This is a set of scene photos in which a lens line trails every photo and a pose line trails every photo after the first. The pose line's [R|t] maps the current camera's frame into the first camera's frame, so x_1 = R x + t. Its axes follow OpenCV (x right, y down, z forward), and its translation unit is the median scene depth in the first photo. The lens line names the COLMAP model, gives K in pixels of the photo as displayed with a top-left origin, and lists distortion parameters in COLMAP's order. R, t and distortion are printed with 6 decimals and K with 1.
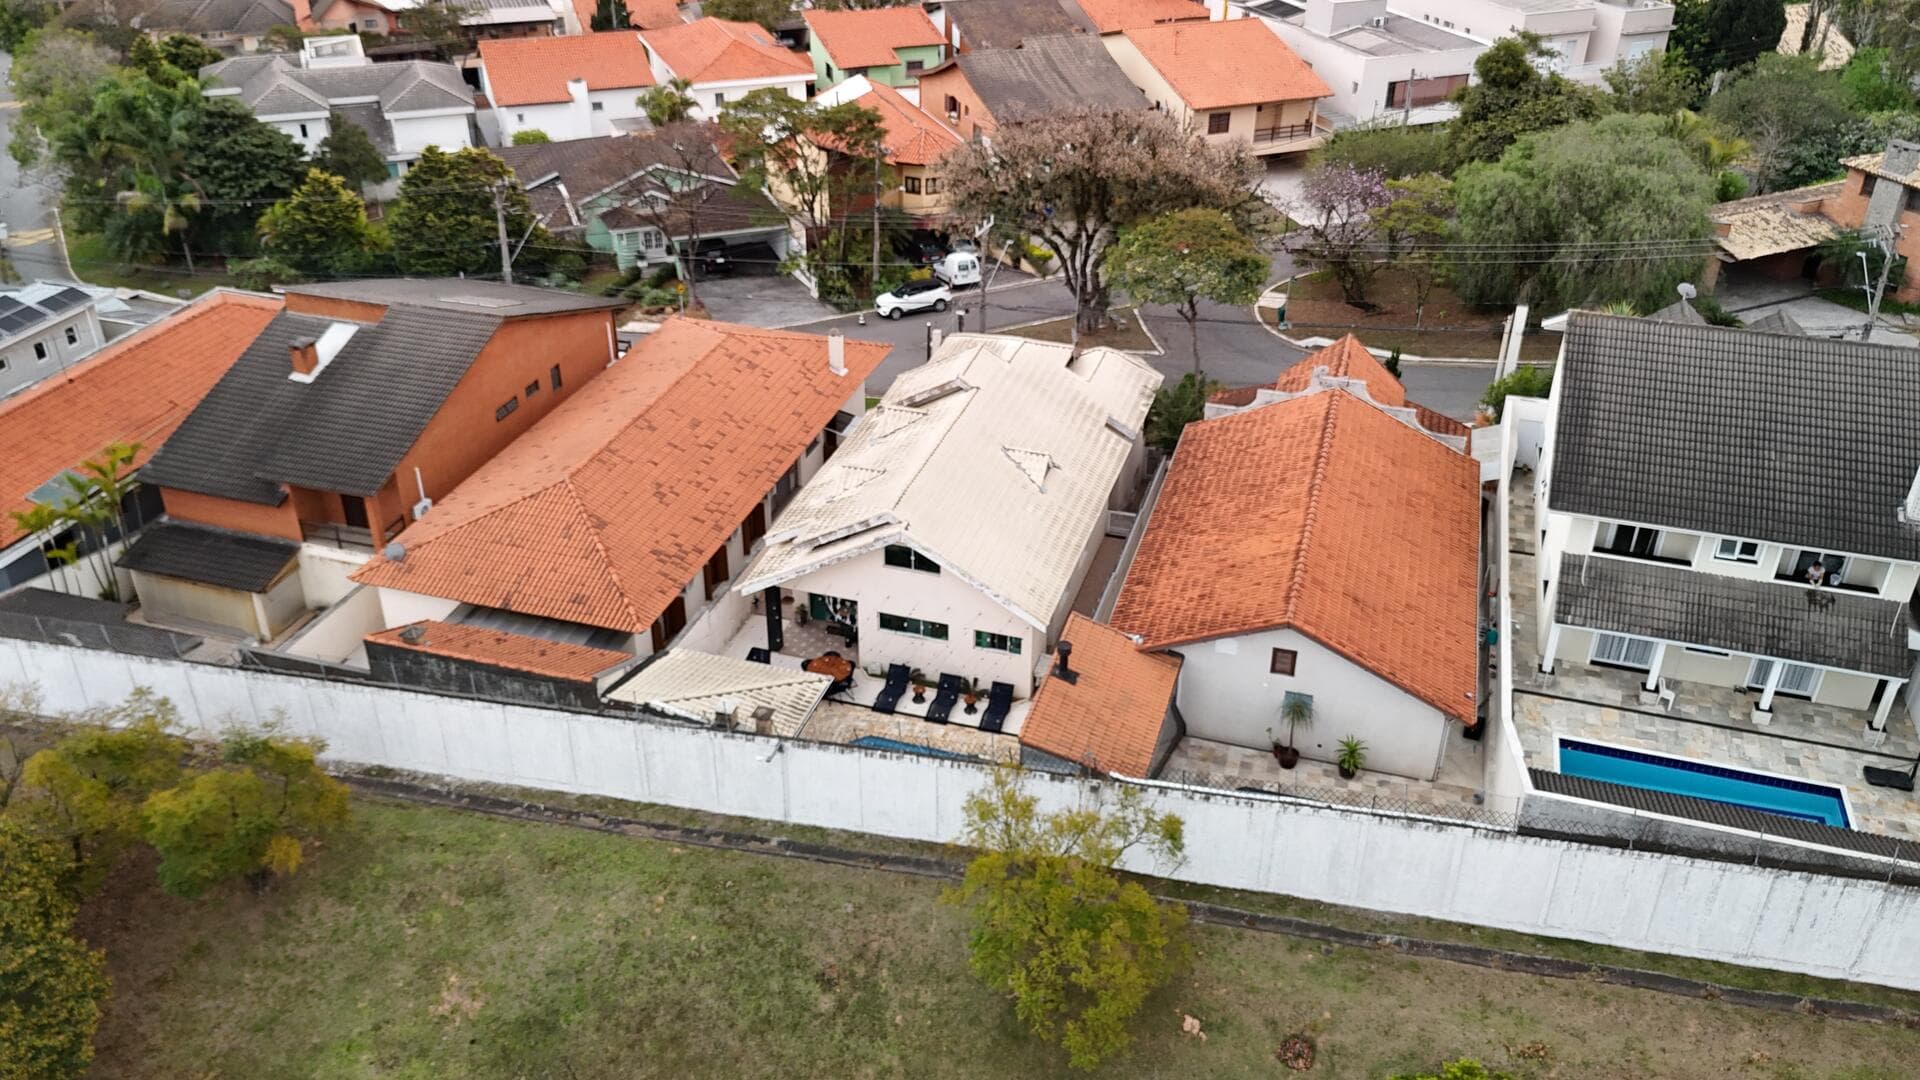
lens RADIAL K [[1485.0, 0, 965.3], [0, 1485.0, 490.1], [0, 0, 1]] dist [0.070798, -0.081683]
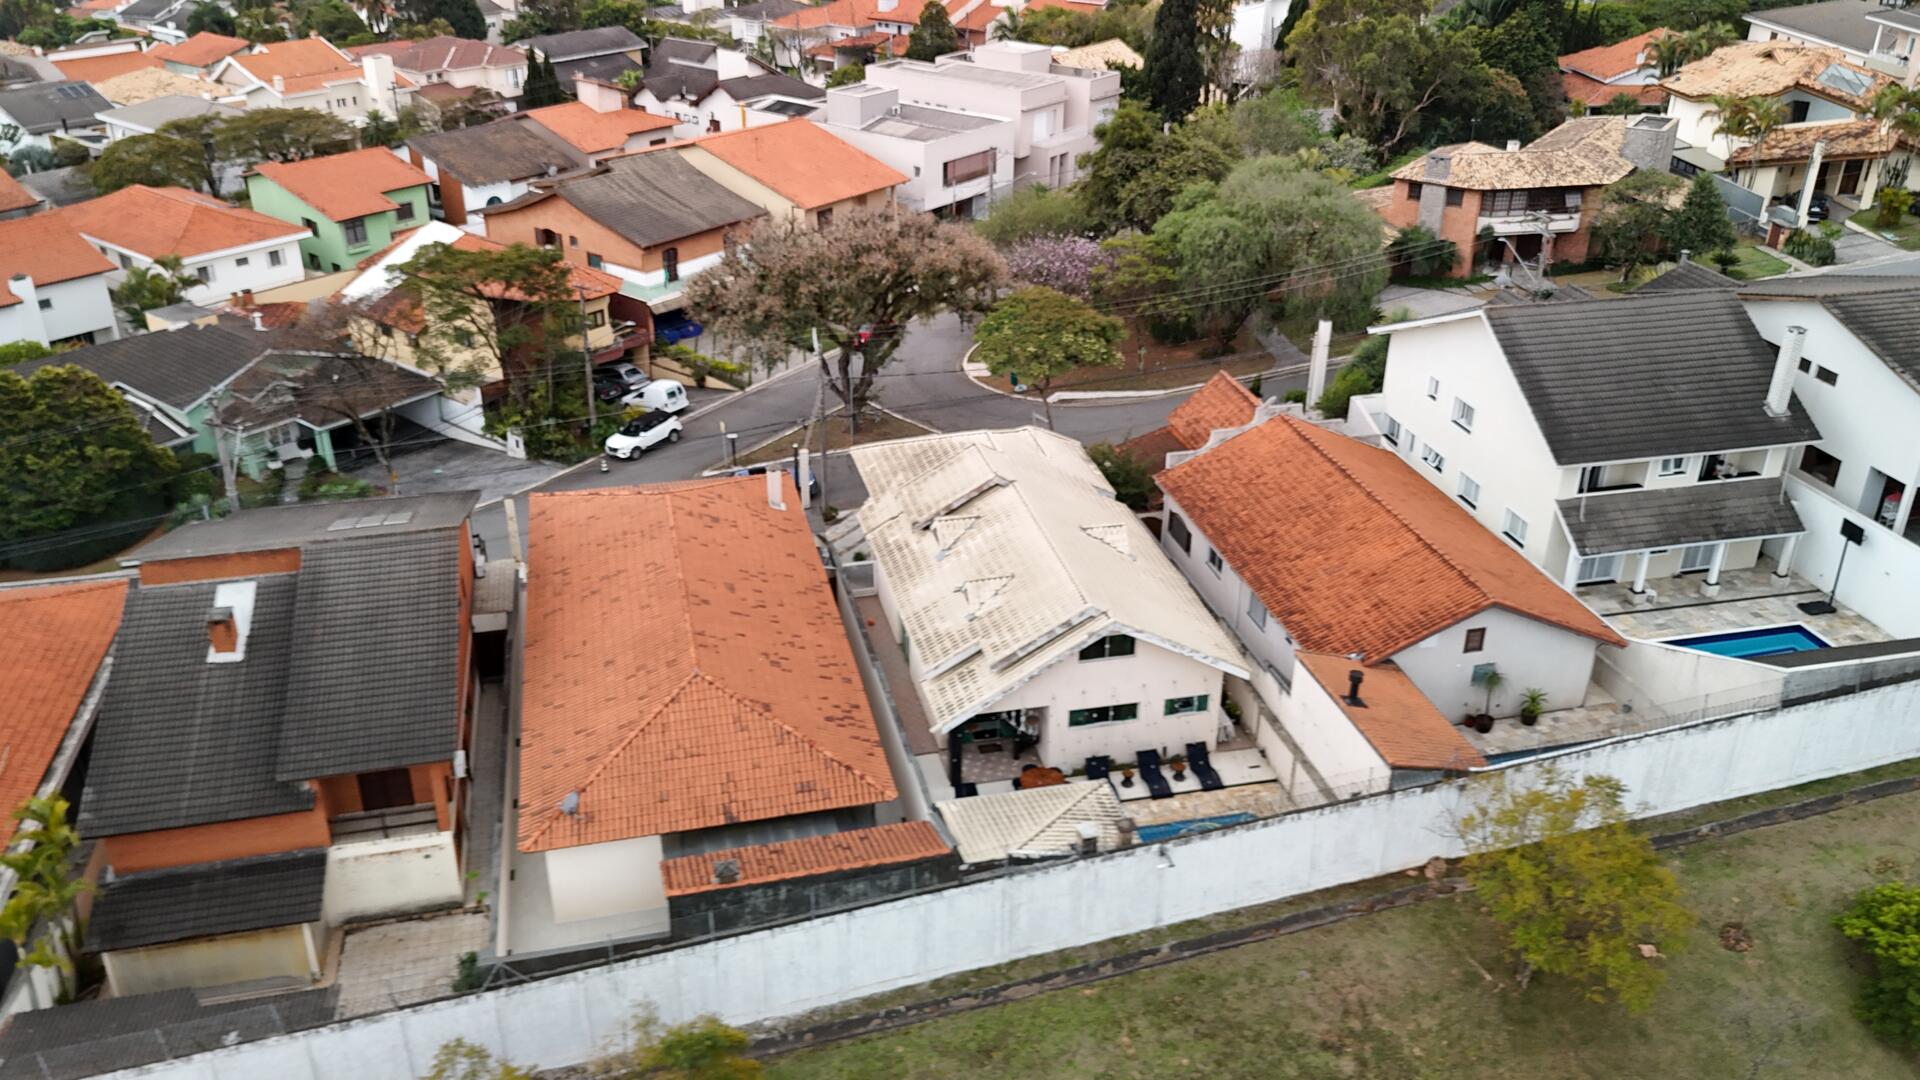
lens RADIAL K [[1485.0, 0, 965.3], [0, 1485.0, 490.1], [0, 0, 1]] dist [0.070798, -0.081683]
pose [[0.871707, -0.217269, 0.439228, -0.538470], [0.244346, 0.969674, -0.005276, -0.075500], [-0.424762, 0.111922, 0.898360, 0.116308]]
